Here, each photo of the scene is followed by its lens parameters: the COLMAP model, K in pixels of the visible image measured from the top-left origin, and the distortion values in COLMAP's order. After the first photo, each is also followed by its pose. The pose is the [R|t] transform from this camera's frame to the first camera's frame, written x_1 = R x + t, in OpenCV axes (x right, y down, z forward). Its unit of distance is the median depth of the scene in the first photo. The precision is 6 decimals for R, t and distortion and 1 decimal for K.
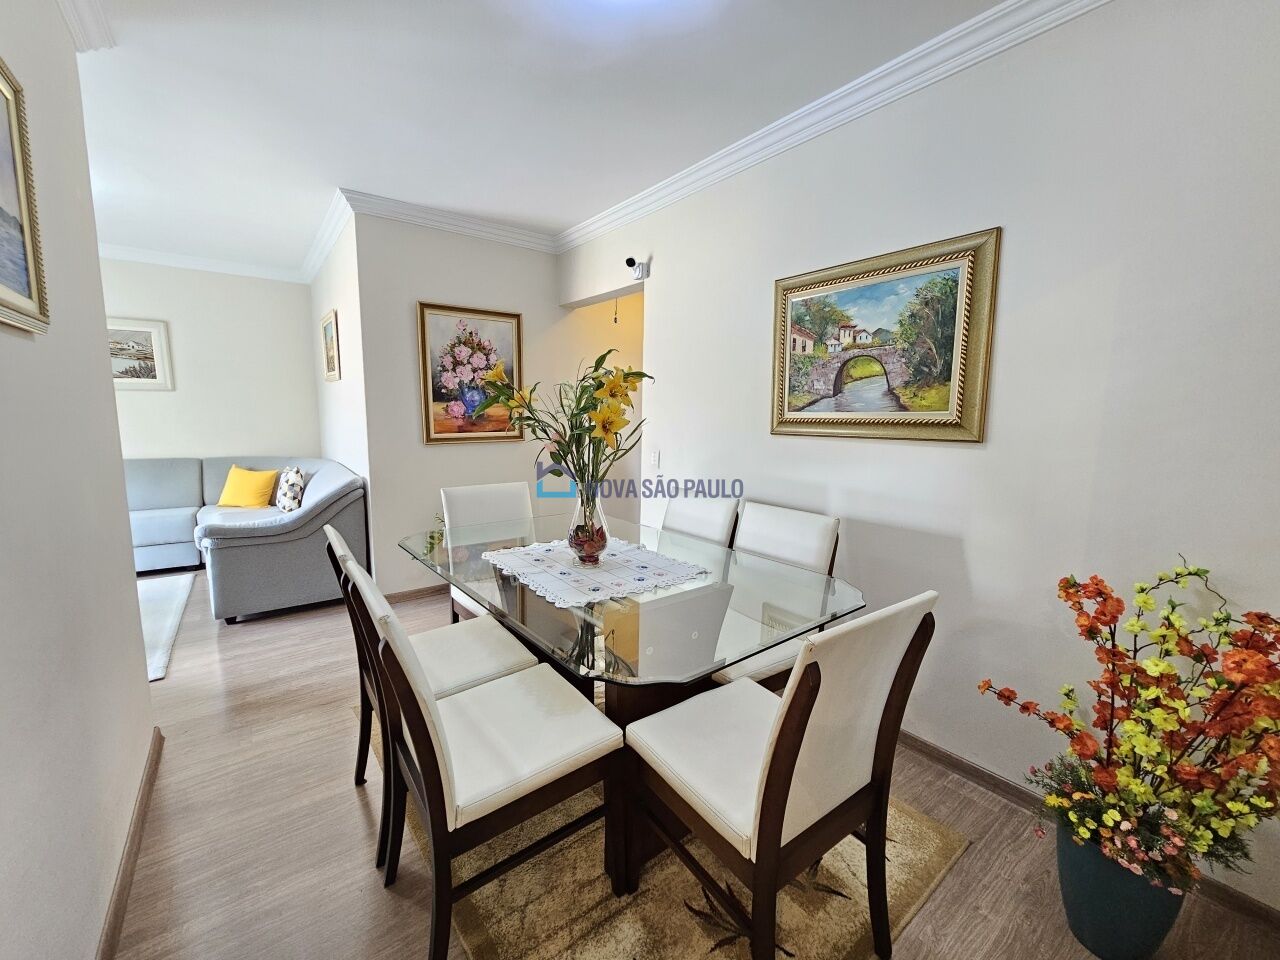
lens RADIAL K [[524.8, 0, 635.0], [0, 524.8, 478.9], [0, 0, 1]] dist [-0.006599, 0.001829]
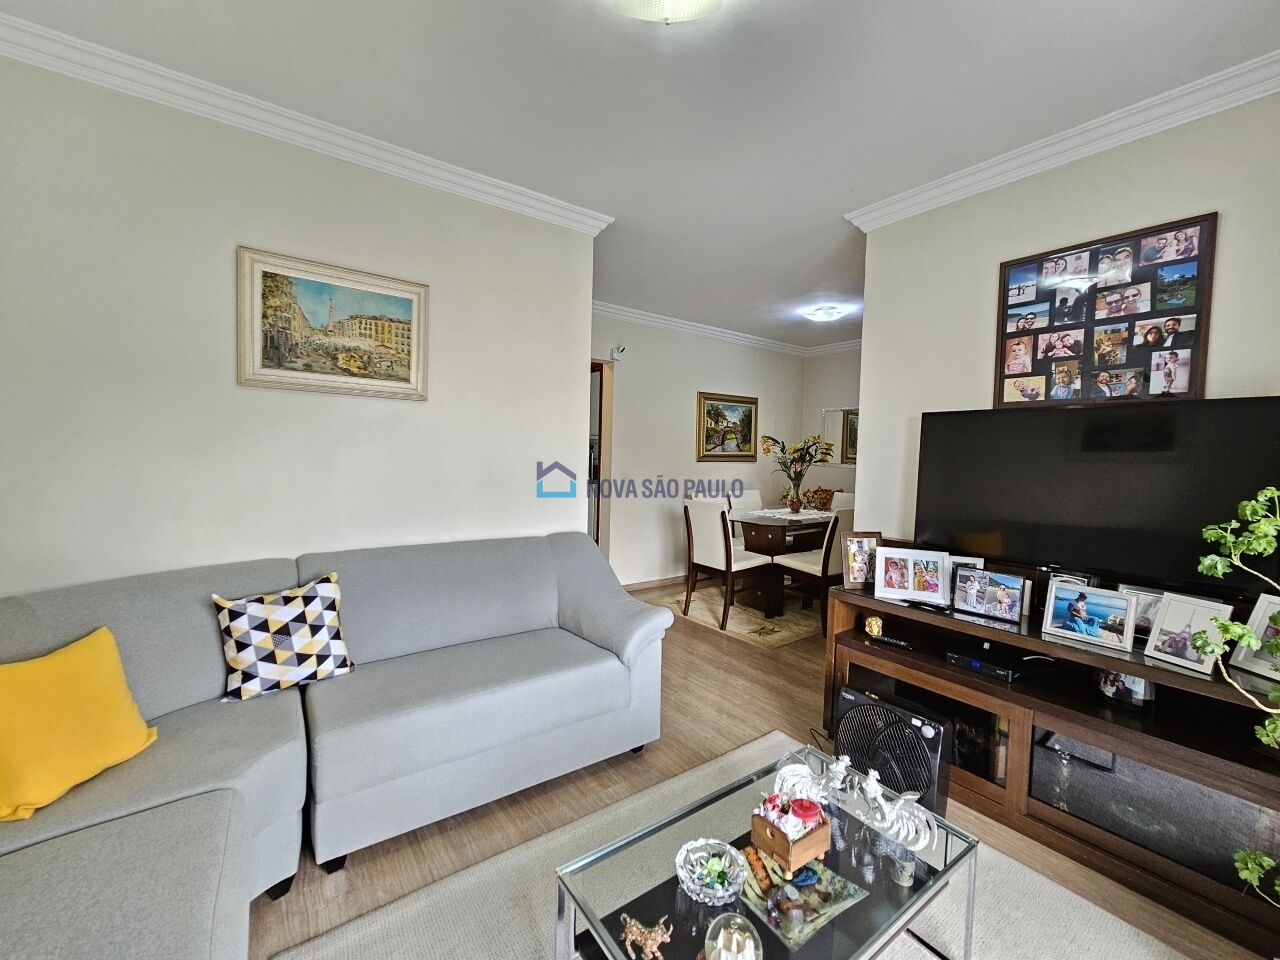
lens RADIAL K [[524.8, 0, 639.5], [0, 524.8, 477.5], [0, 0, 1]] dist [-0.006599, 0.001829]
pose [[0.012876, -0.058131, 0.998226, -2.132688], [0.111065, 0.992214, 0.056348, -0.192582], [-0.993730, 0.110142, 0.019232, 1.368095]]
